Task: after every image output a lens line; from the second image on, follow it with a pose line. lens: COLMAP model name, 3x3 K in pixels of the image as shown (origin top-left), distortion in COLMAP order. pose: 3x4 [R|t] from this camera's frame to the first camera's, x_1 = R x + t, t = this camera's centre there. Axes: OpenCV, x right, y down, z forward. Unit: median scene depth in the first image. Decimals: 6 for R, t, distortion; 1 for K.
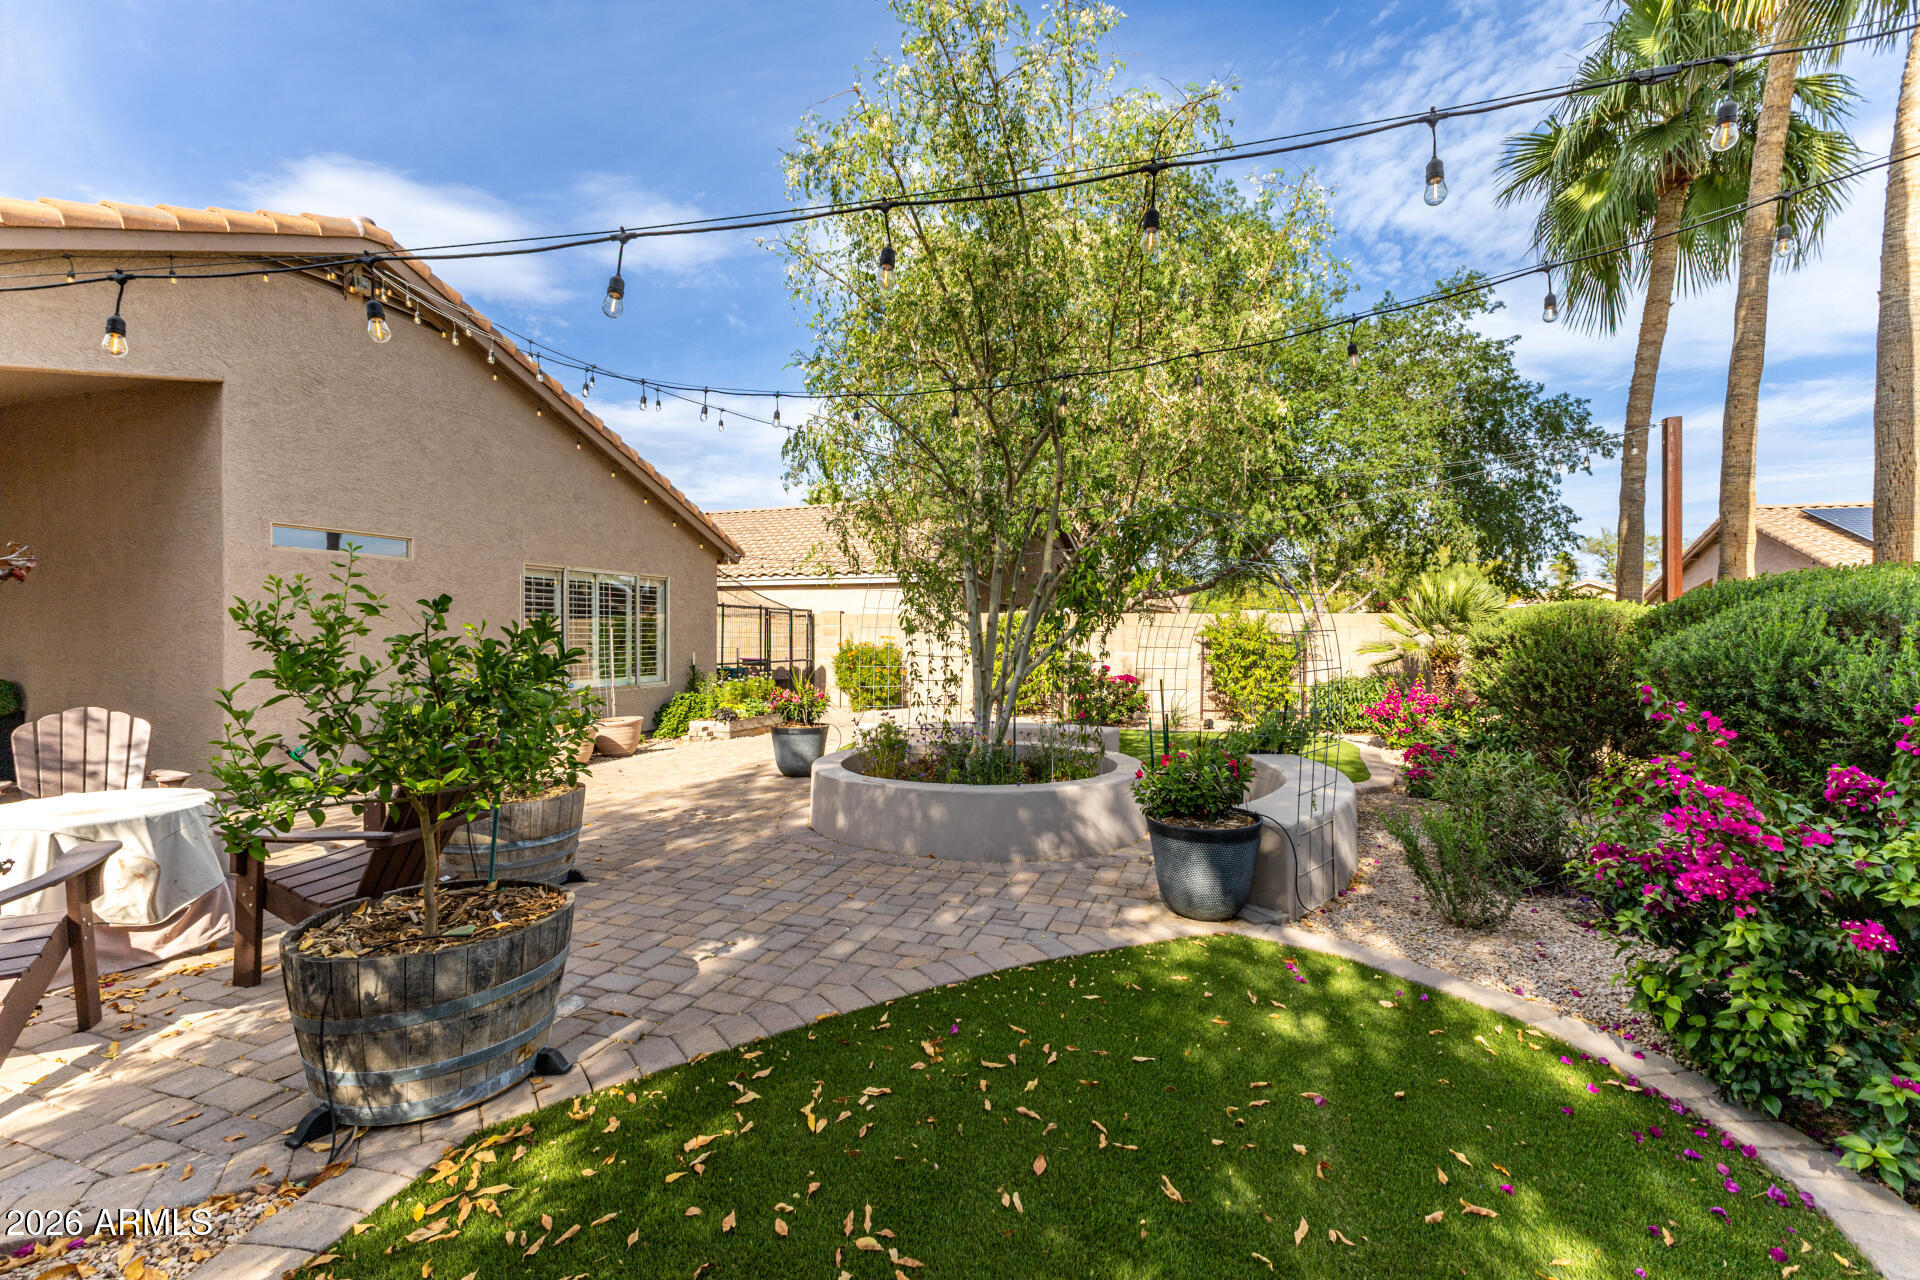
lens RADIAL K [[826.5, 0, 960.3], [0, 826.5, 634.0], [0, 0, 1]] dist [0.002276, 0.000016]
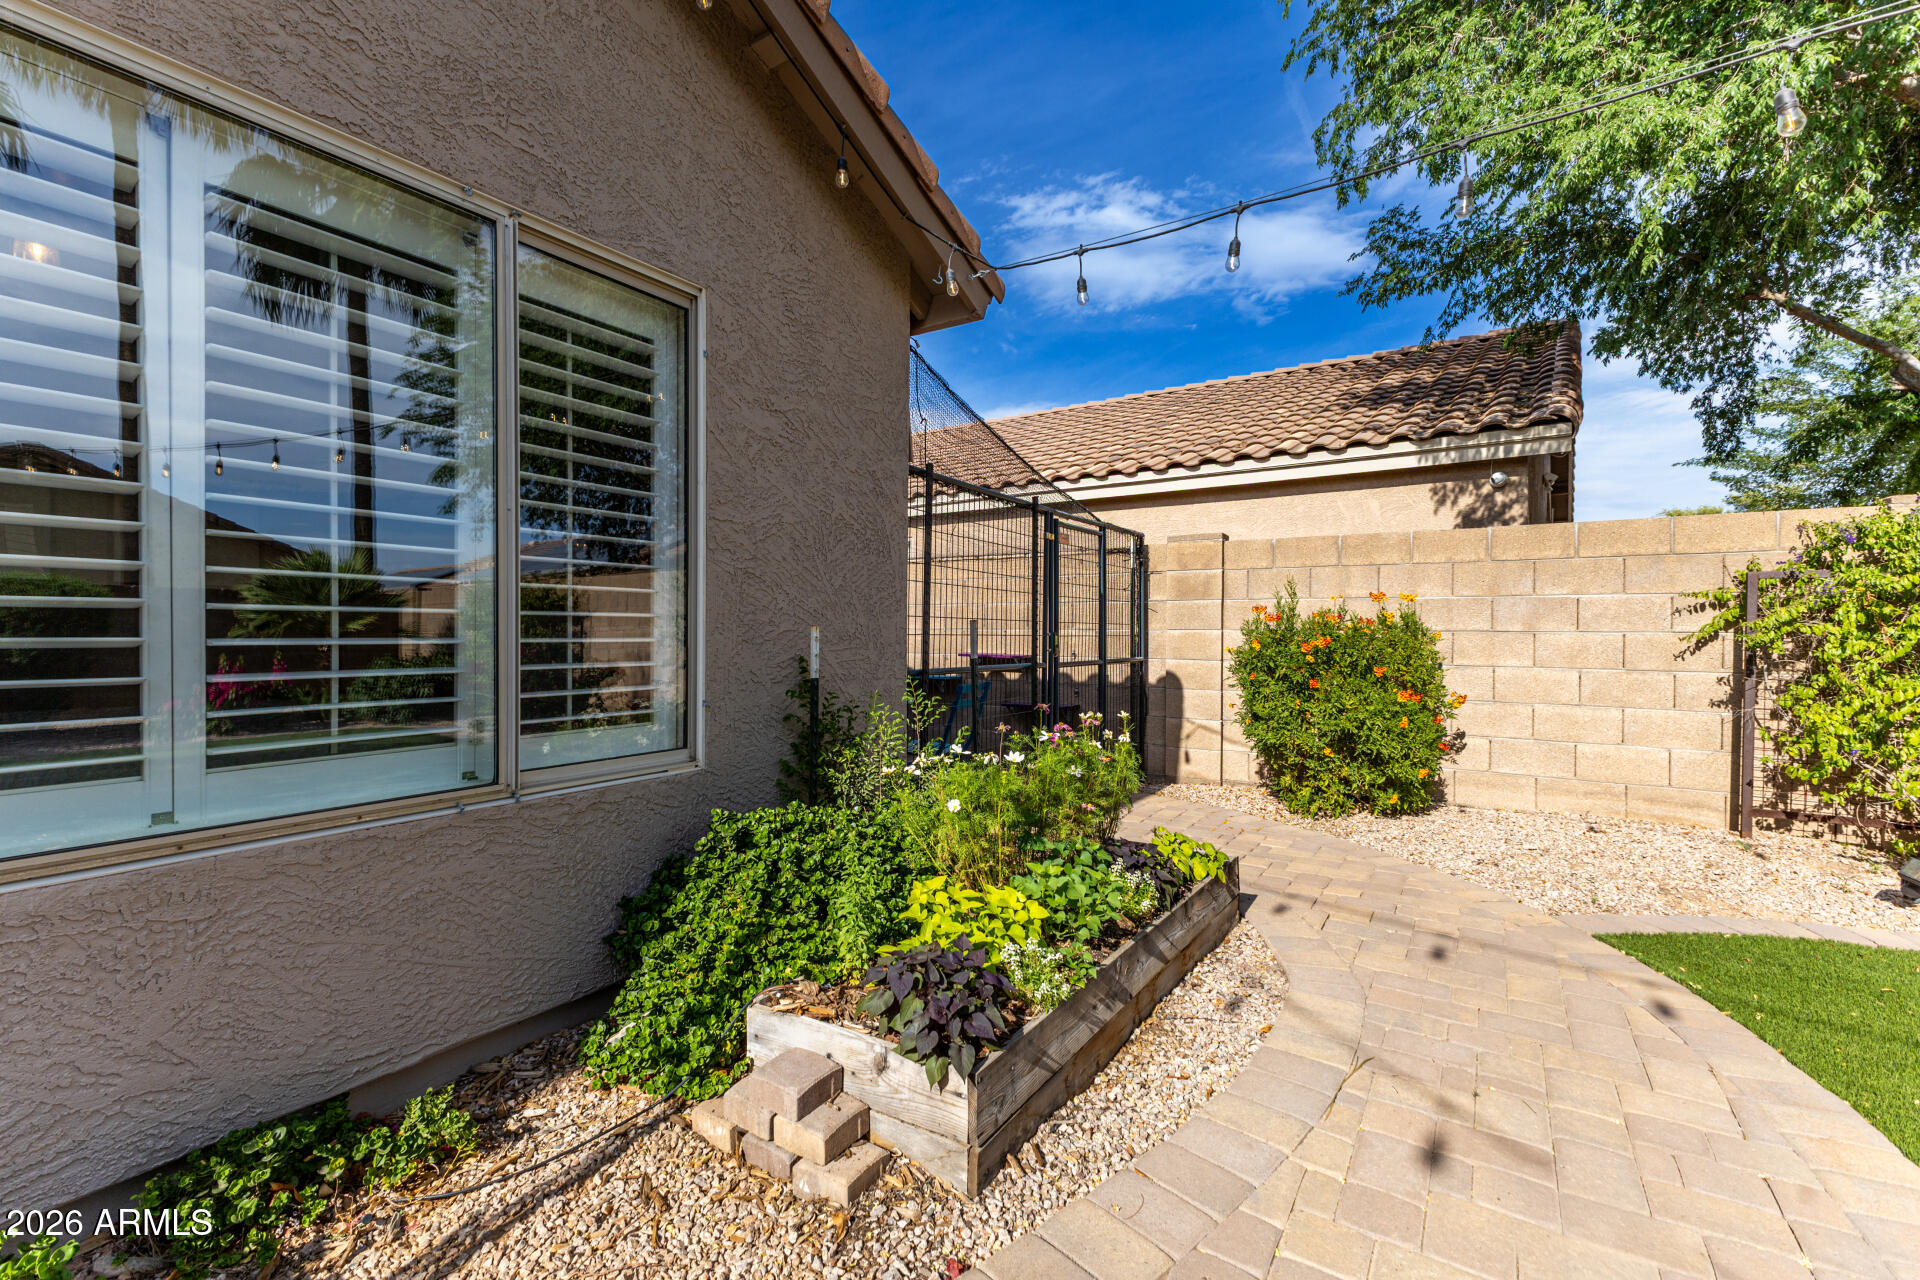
lens RADIAL K [[826.5, 0, 955.2], [0, 826.5, 630.5], [0, 0, 1]] dist [0.002276, 0.000016]
pose [[0.968451, -0.000635, -0.249203, -0.186689], [0.000494, 1.000000, -0.000627, 0.019070], [0.249203, 0.000484, 0.968451, 0.651560]]
